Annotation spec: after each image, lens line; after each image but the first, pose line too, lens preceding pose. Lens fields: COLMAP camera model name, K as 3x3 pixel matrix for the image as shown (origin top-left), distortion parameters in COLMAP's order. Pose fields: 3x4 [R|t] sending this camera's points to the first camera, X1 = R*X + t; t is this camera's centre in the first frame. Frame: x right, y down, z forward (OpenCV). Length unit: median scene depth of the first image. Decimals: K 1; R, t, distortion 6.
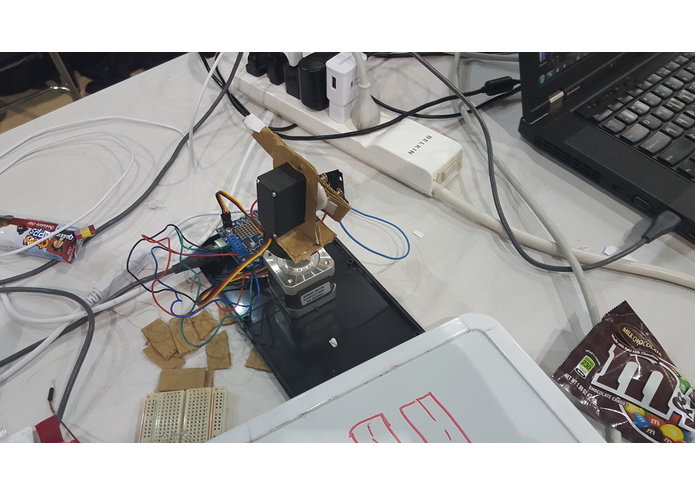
lens RADIAL K [[579.7, 0, 347.5], [0, 579.7, 247.0], [0, 0, 1]] dist [0.002554, -0.000009]
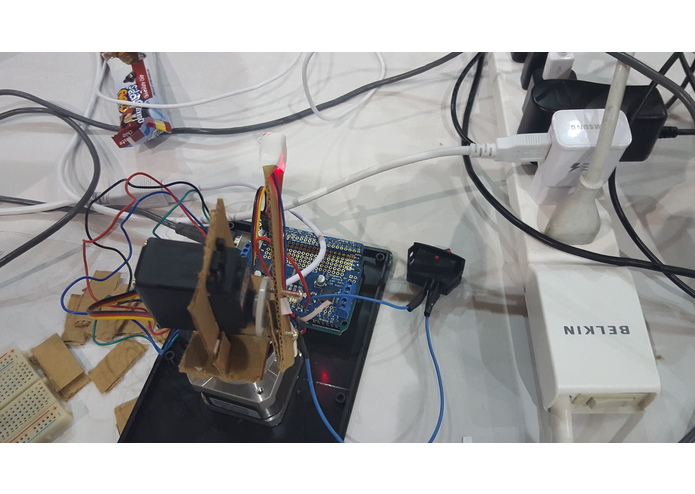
lens RADIAL K [[555.3, 0, 347.5], [0, 555.3, 247.0], [0, 0, 1]] dist [0.074084, 0.000822]
pose [[0.654887, 0.651781, -0.382497, 0.130535], [-0.567405, 0.758375, 0.320809, -0.289001], [0.499174, 0.006937, 0.866474, 0.435545]]
